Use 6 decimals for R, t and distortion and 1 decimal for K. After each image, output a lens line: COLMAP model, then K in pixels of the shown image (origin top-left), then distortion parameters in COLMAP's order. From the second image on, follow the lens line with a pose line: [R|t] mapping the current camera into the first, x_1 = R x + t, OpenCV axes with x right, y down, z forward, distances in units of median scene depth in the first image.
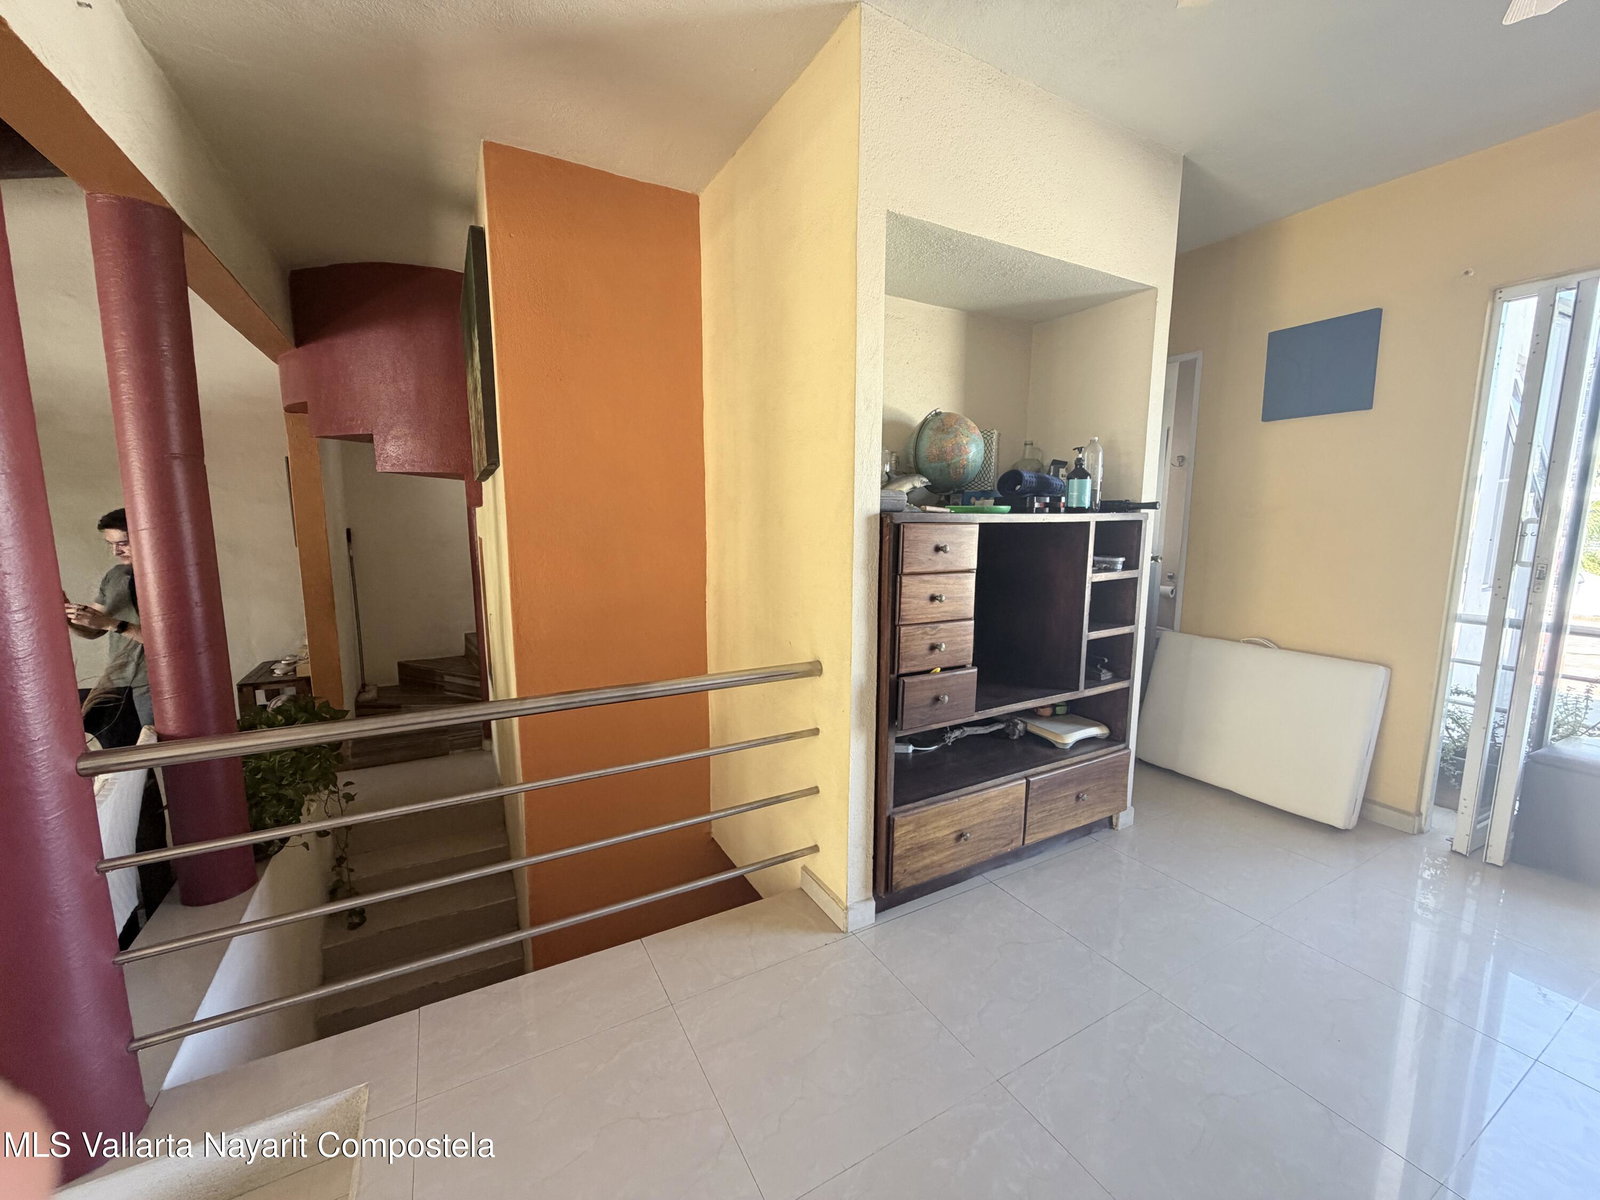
lens RADIAL K [[641.9, 0, 800.0], [0, 641.9, 600.0], [0, 0, 1]] dist [-0.000652, -0.000169]
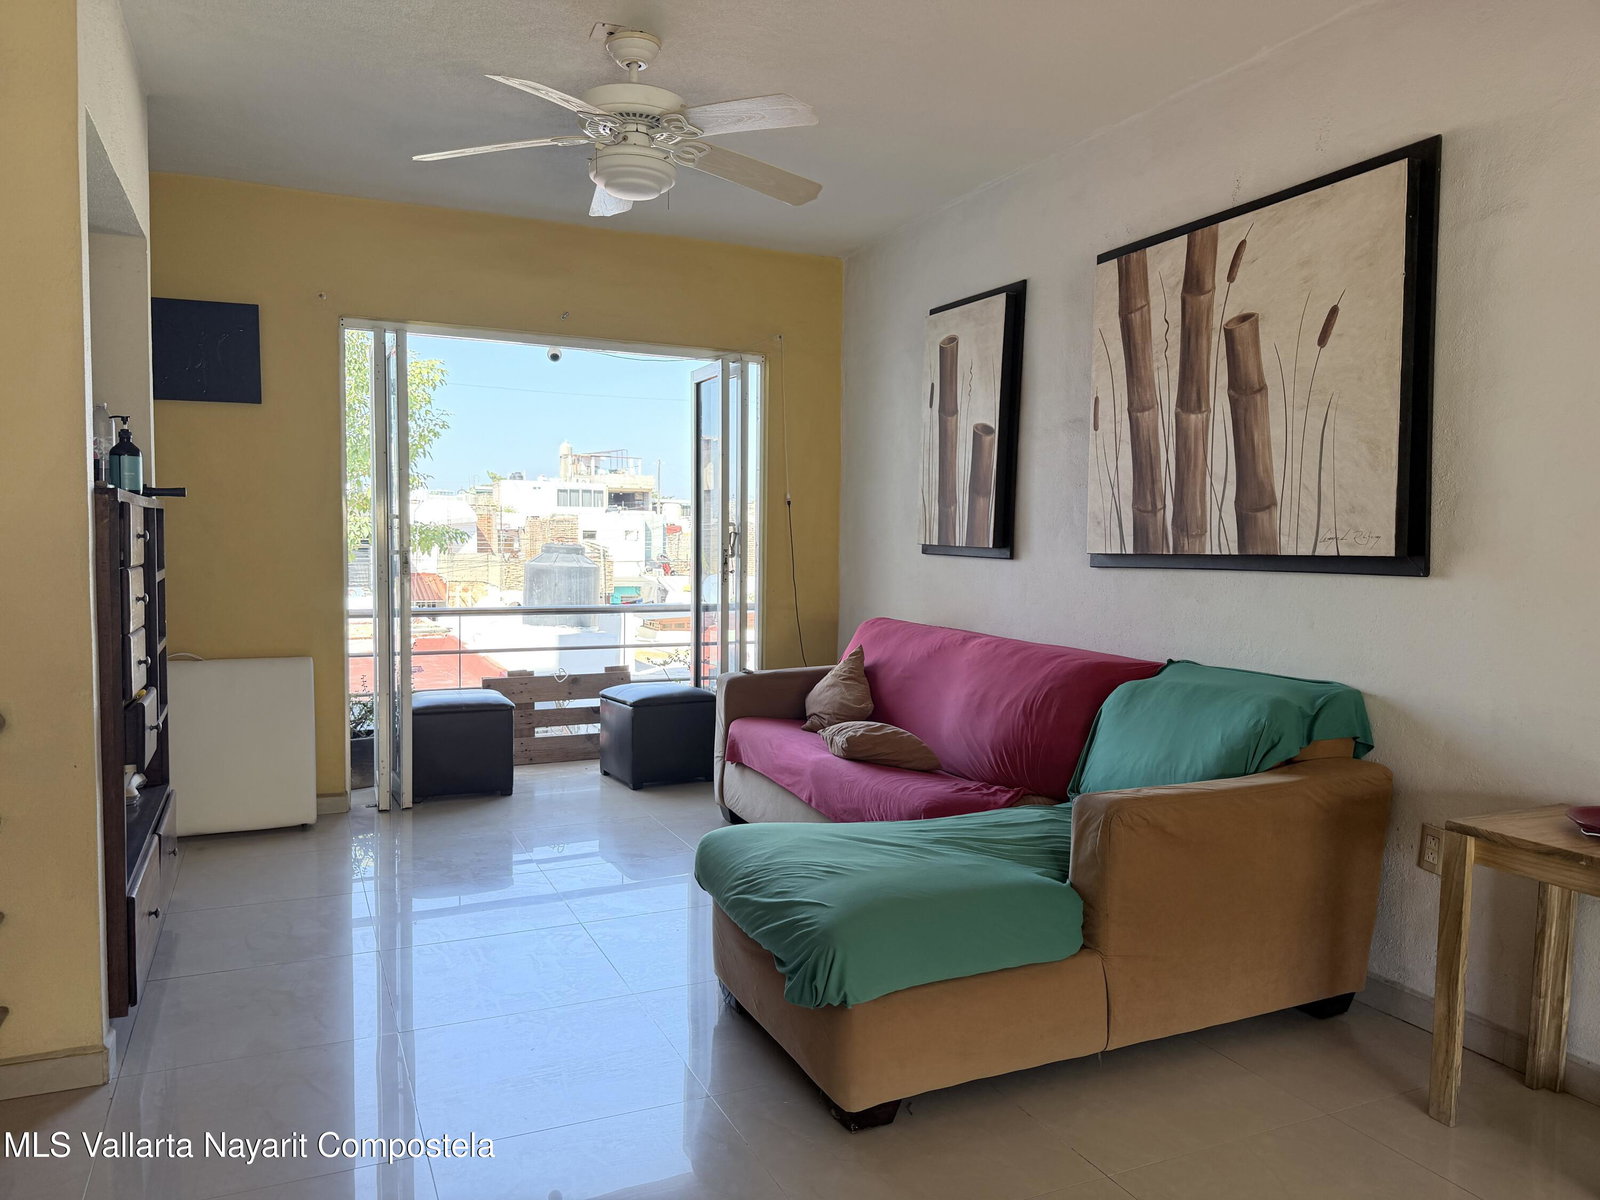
lens RADIAL K [[1126.7, 0, 807.6], [0, 1126.7, 597.2], [0, 0, 1]] dist [0.123883, -0.182029]
pose [[0.069169, -0.056475, 0.996005, -0.901580], [0.130011, 0.990392, 0.047128, 0.026656], [-0.989097, 0.126232, 0.075846, 0.074508]]
